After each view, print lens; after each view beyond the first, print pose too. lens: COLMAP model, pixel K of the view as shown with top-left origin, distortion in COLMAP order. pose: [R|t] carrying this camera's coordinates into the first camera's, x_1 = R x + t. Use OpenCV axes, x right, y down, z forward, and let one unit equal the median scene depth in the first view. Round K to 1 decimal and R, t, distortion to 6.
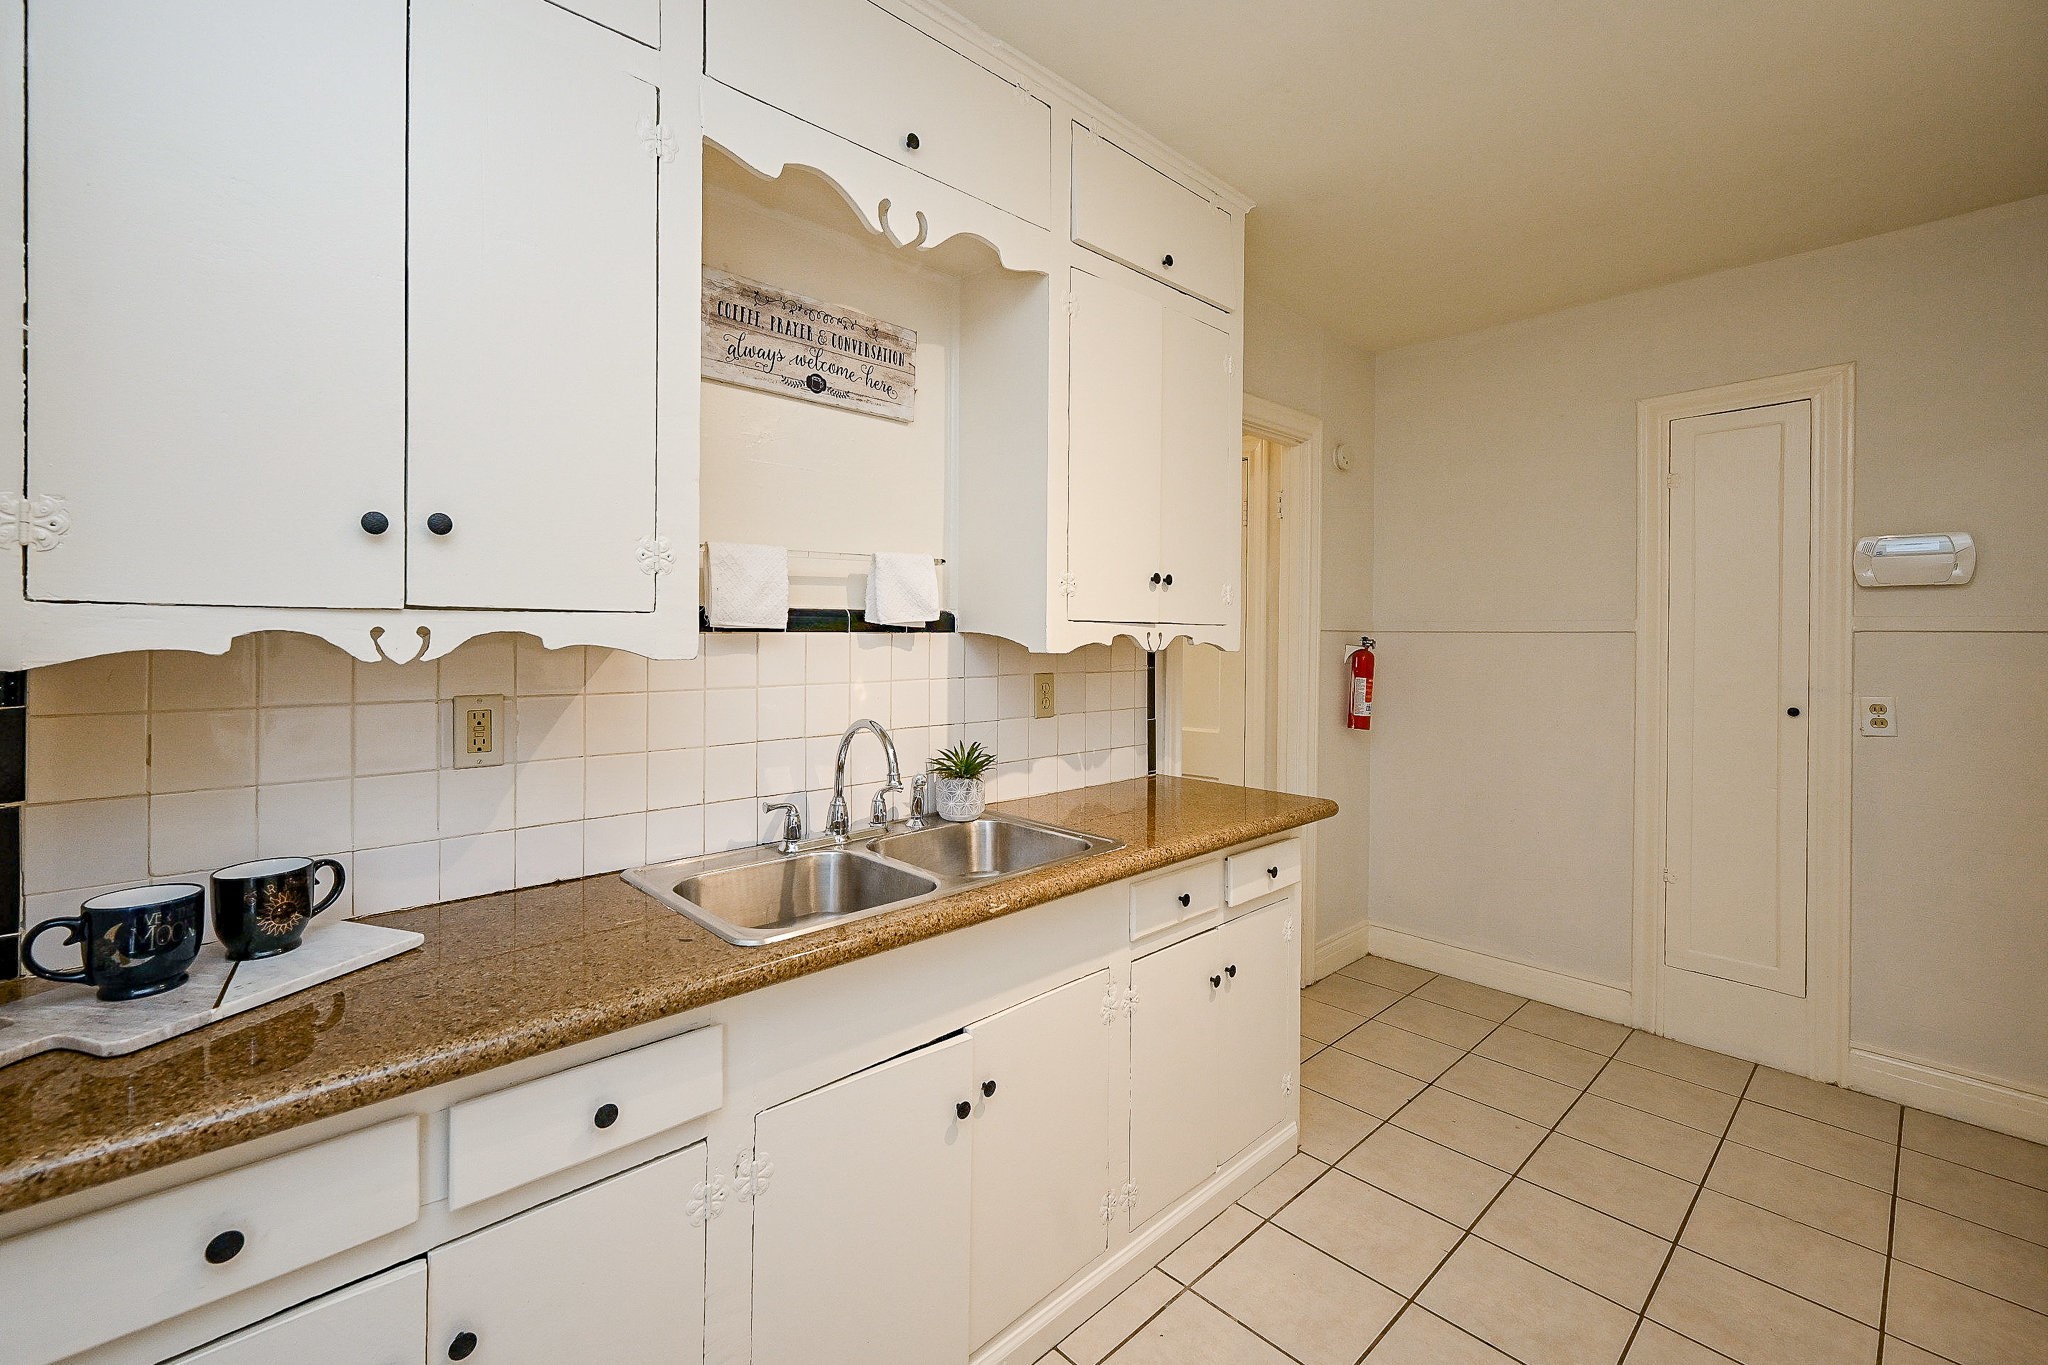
lens RADIAL K [[864.7, 0, 972.7], [0, 864.7, 633.0], [0, 0, 1]] dist [-0.000462, -0.000007]
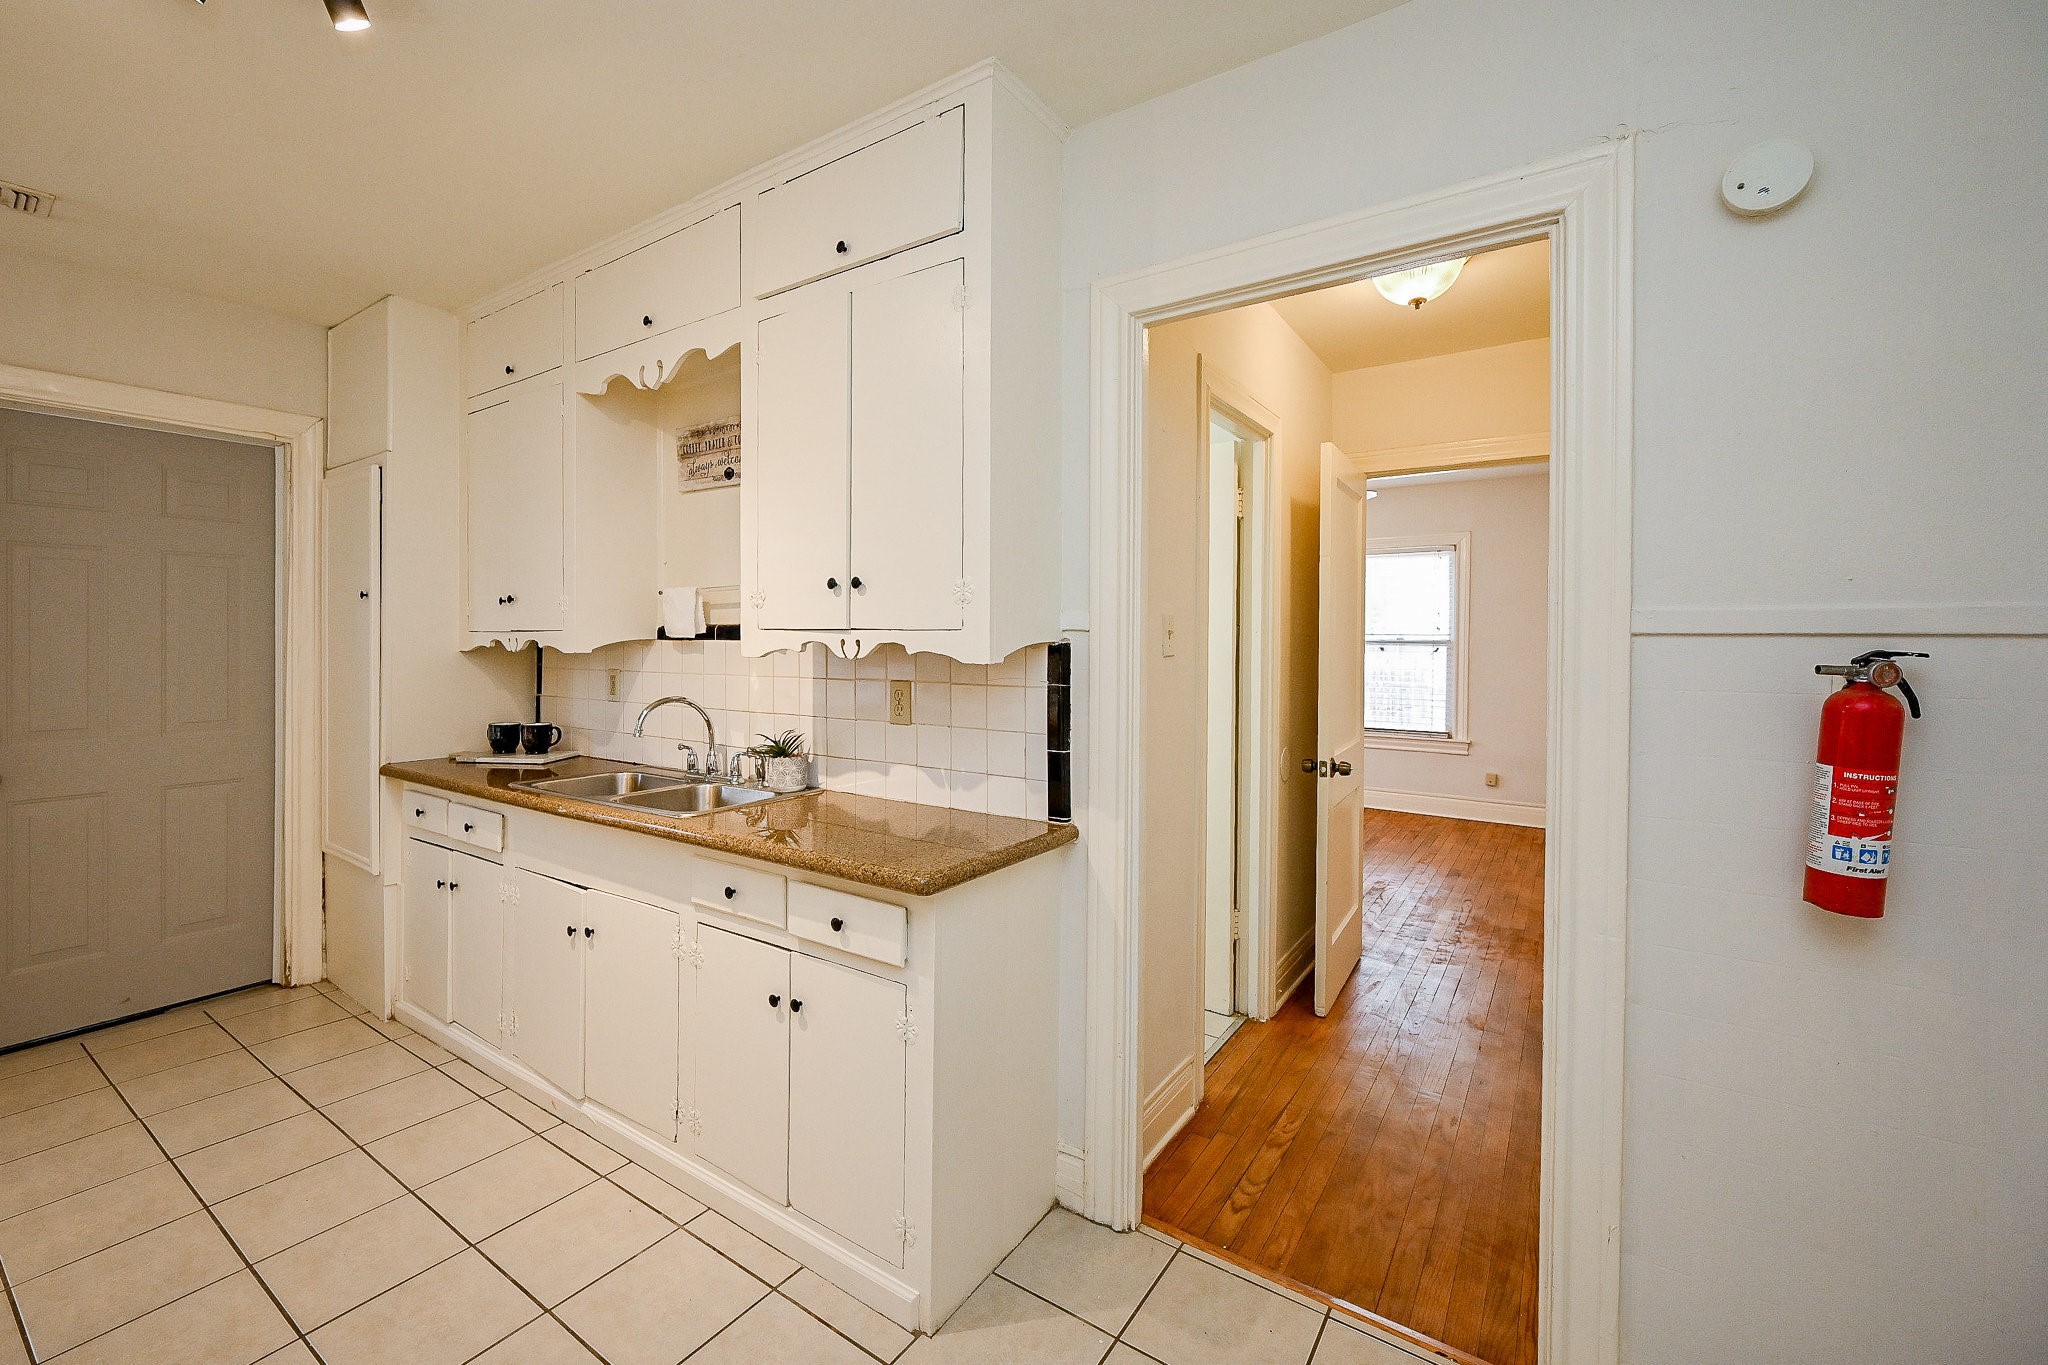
lens RADIAL K [[862.0, 0, 954.6], [0, 862.0, 643.3], [0, 0, 1]] dist [-0.001410, -0.000163]
pose [[0.209776, -0.000727, -0.977749, 1.310699], [-0.004823, 0.999987, -0.001778, 0.005324], [0.977738, 0.005089, 0.209770, 1.031931]]
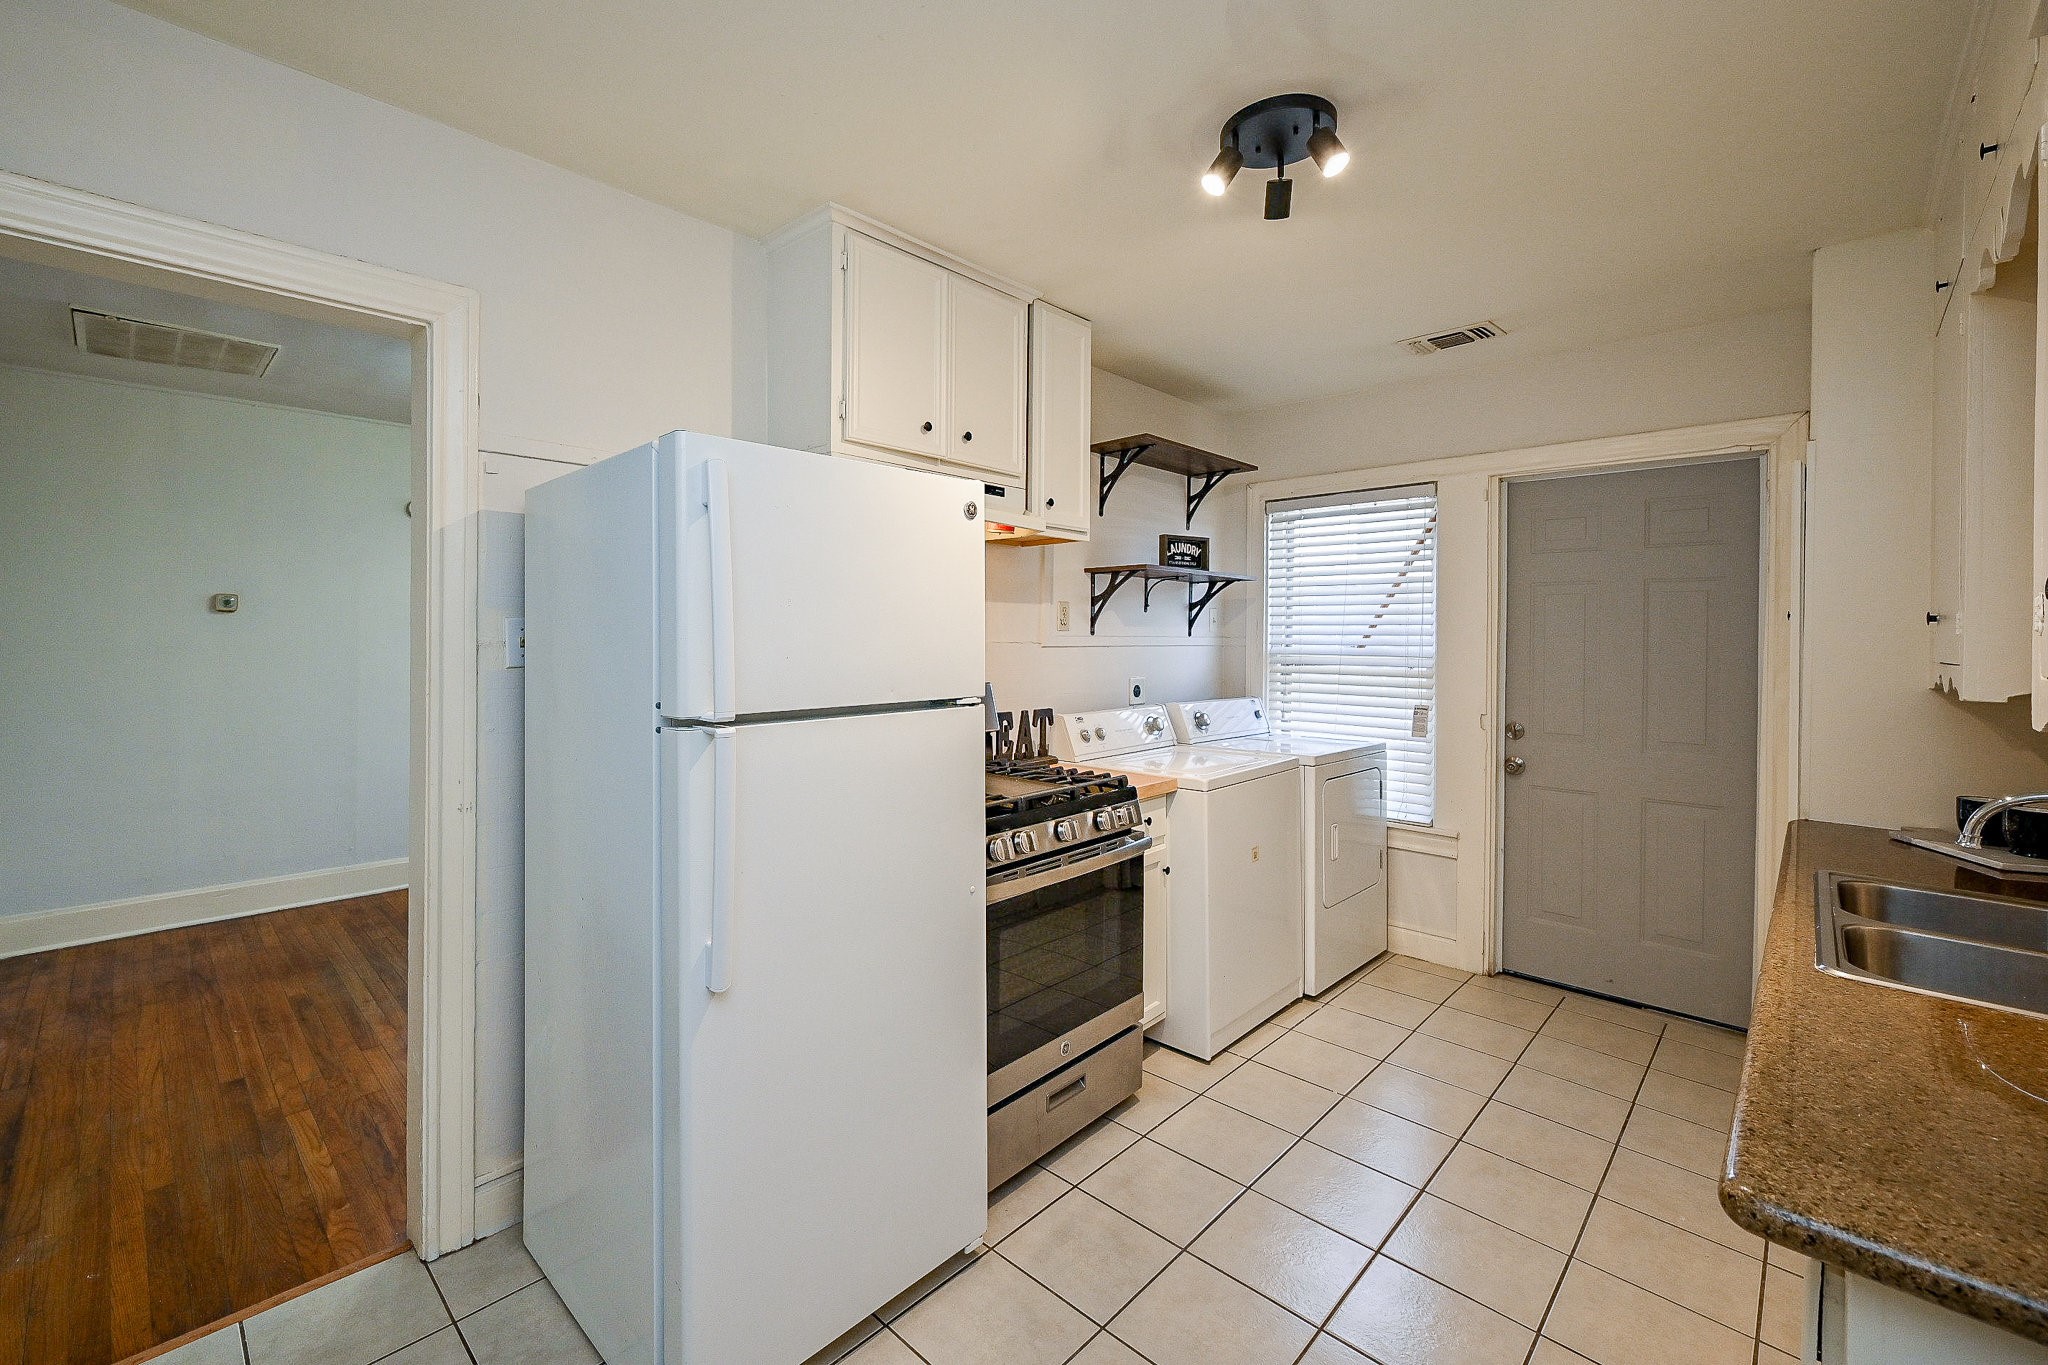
lens RADIAL K [[850.2, 0, 965.9], [0, 850.2, 637.5], [0, 0, 1]] dist [0.000229, 0.000028]
pose [[-0.998193, -0.019282, -0.056903, 0.888598], [-0.019674, 0.999786, 0.006330, -0.031571], [0.056769, 0.007438, -0.998360, 1.563367]]
